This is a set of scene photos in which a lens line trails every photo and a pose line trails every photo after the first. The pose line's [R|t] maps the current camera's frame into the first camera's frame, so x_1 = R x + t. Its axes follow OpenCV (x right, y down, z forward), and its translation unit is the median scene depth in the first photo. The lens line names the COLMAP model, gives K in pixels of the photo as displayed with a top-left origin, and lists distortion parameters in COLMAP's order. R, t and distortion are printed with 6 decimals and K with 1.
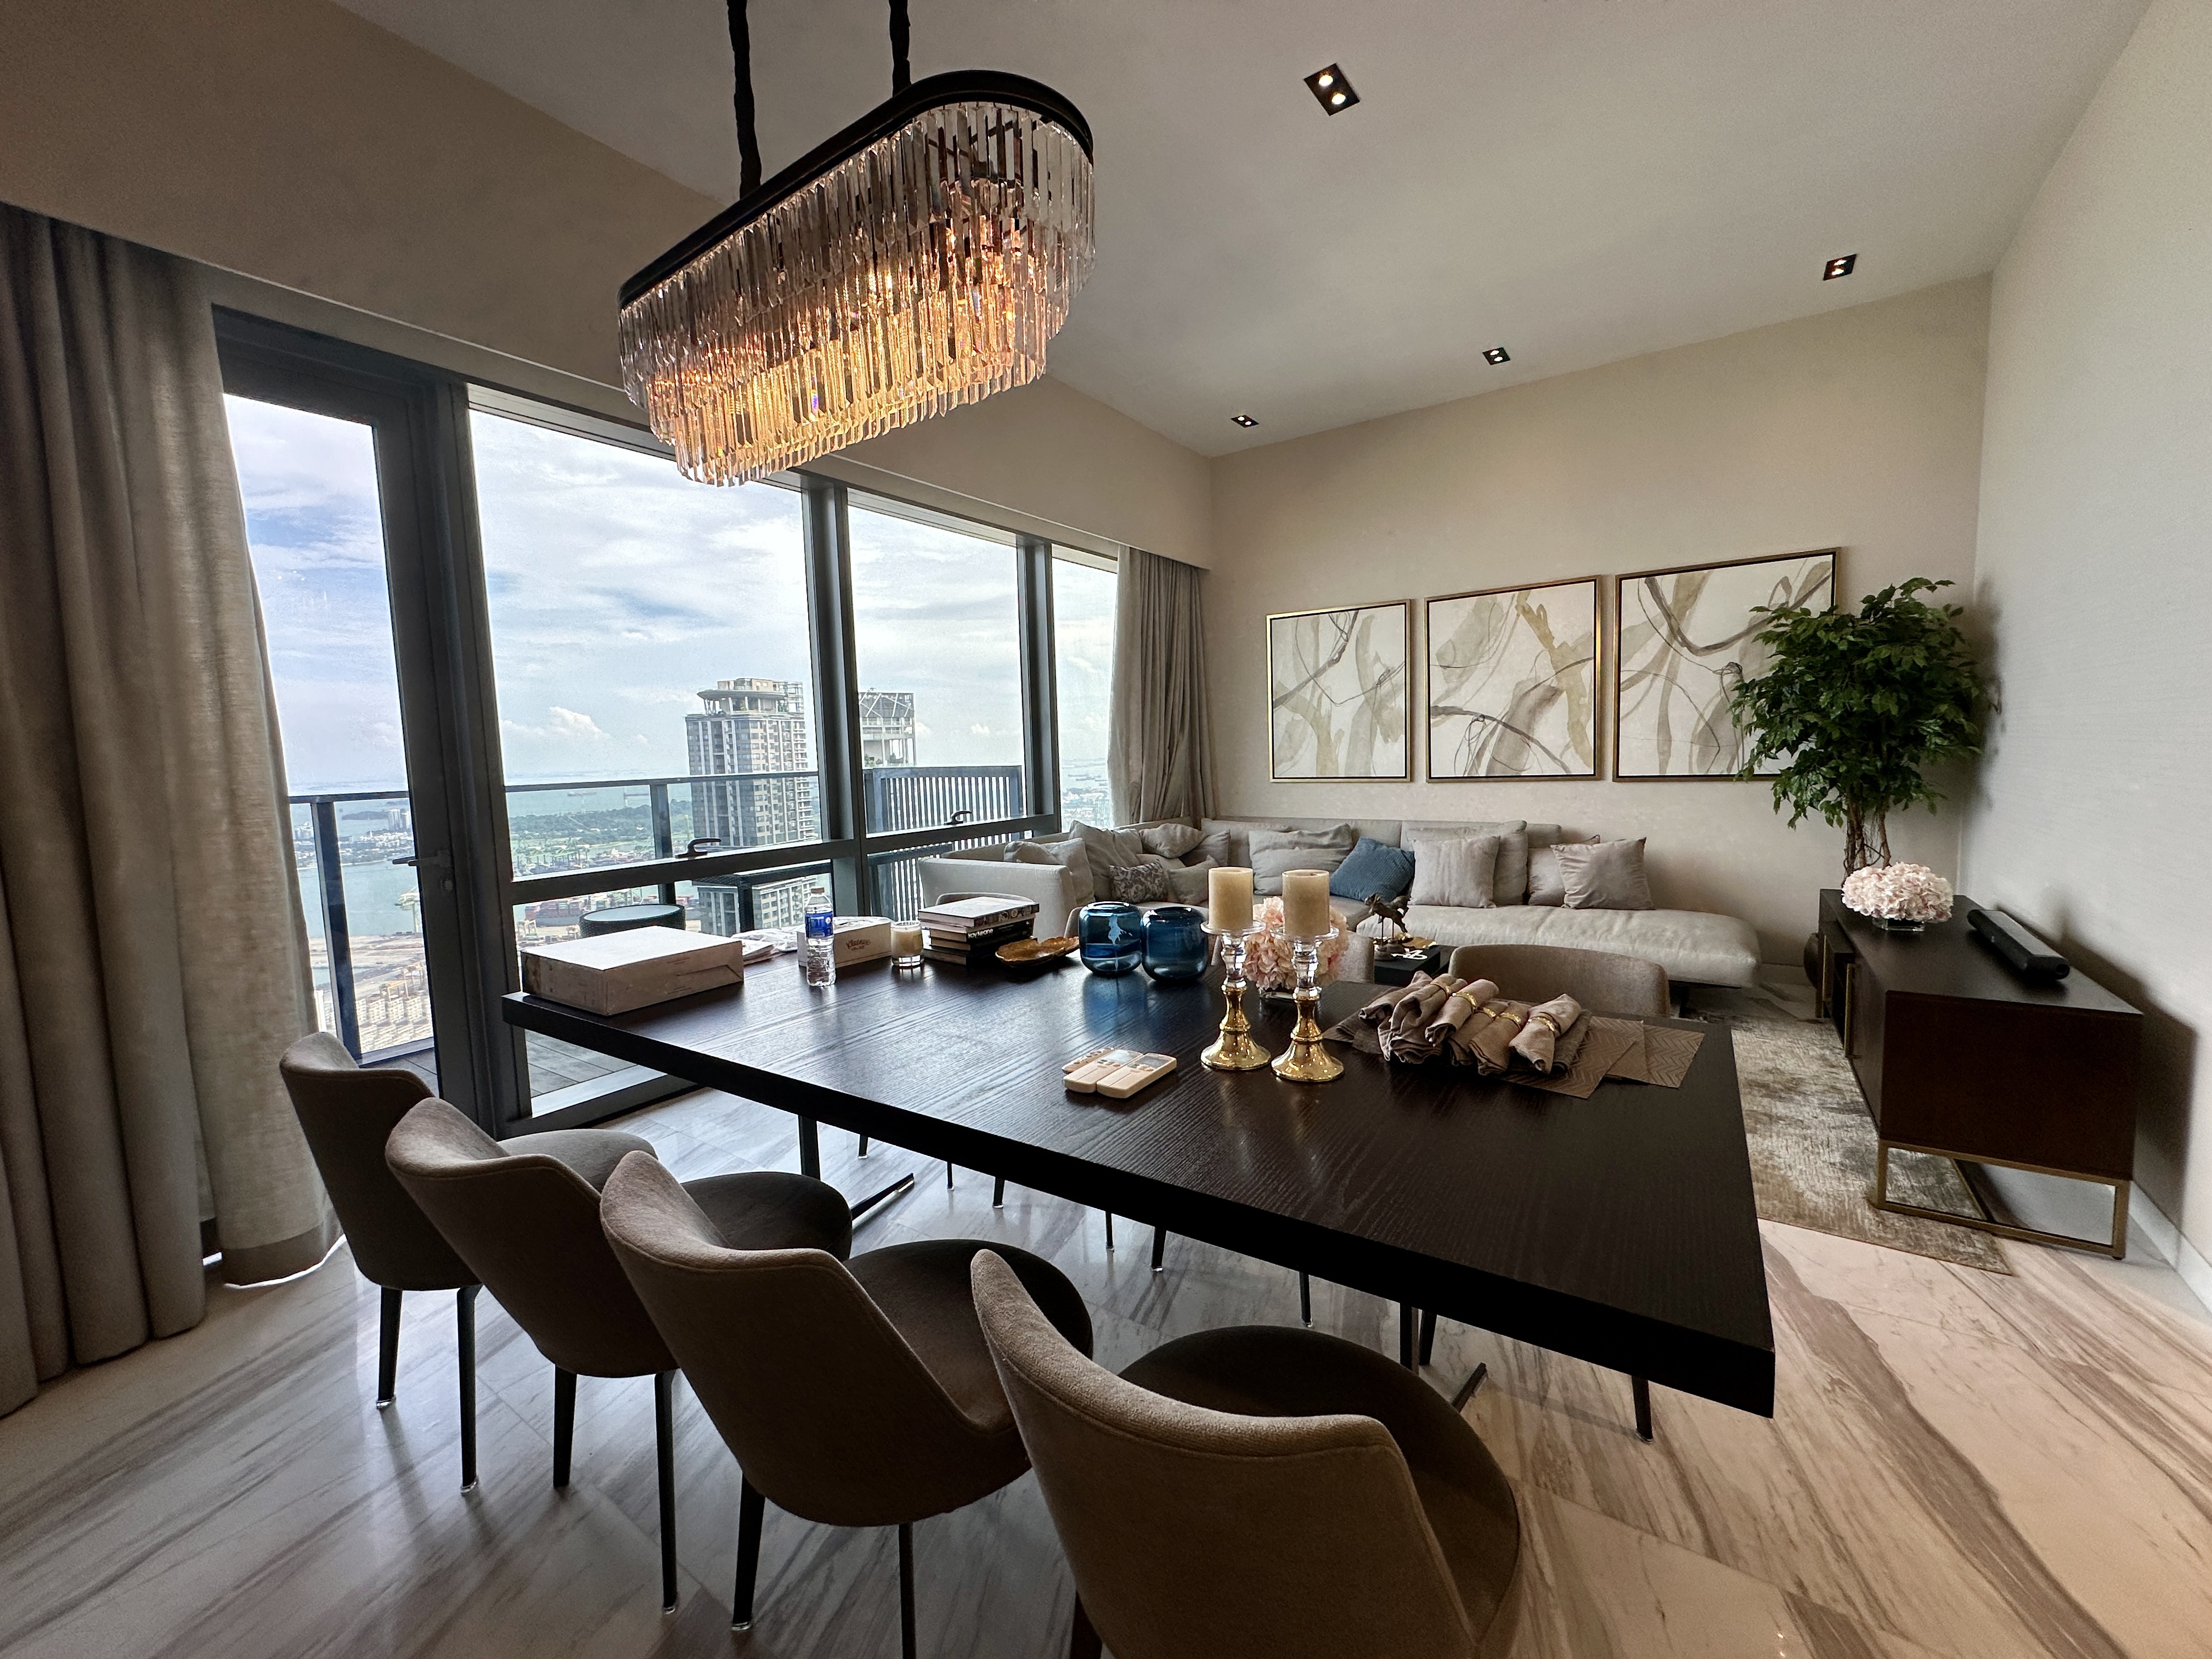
lens RADIAL K [[866.7, 0, 1106.0], [0, 866.7, 829.5], [0, 0, 1]] dist [0.001312, 0.000160]
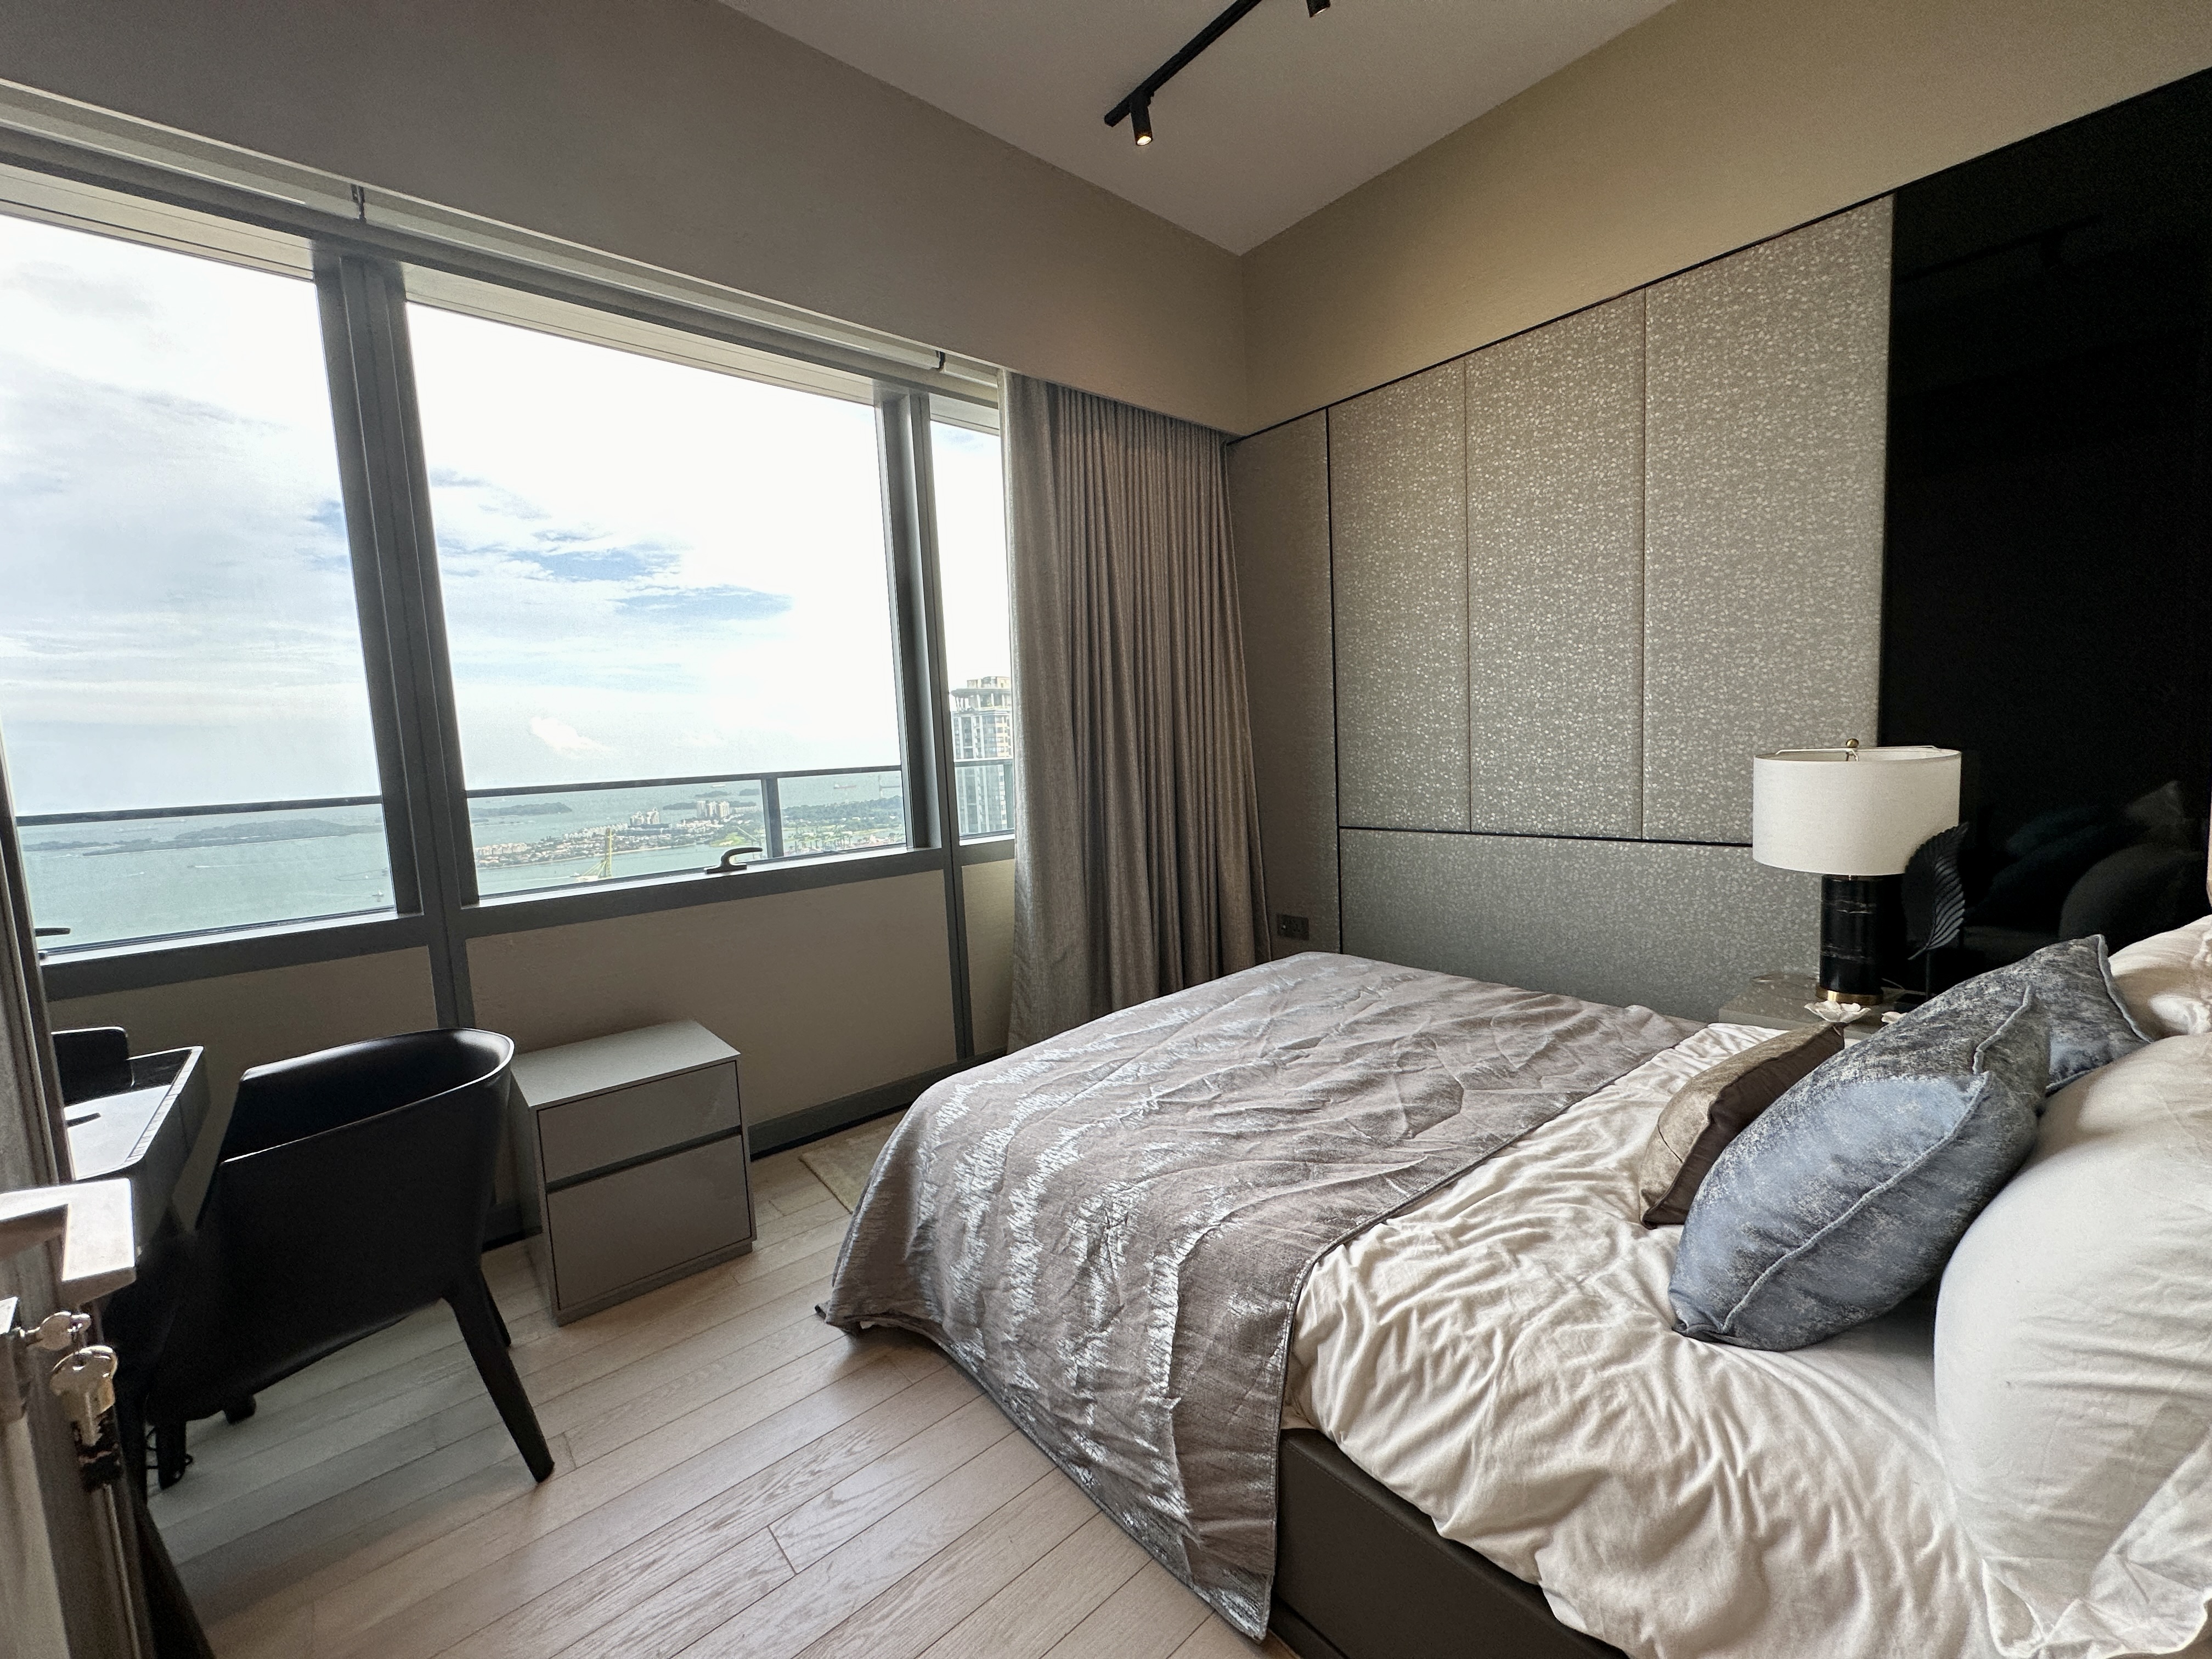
lens RADIAL K [[866.7, 0, 1106.0], [0, 866.7, 829.5], [0, 0, 1]] dist [0.001312, 0.000160]
pose [[0.965731, 0.005453, -0.259486, 0.118326], [-0.002011, 0.999906, 0.013529, -0.022468], [0.259536, -0.012544, 0.965652, 0.256531]]
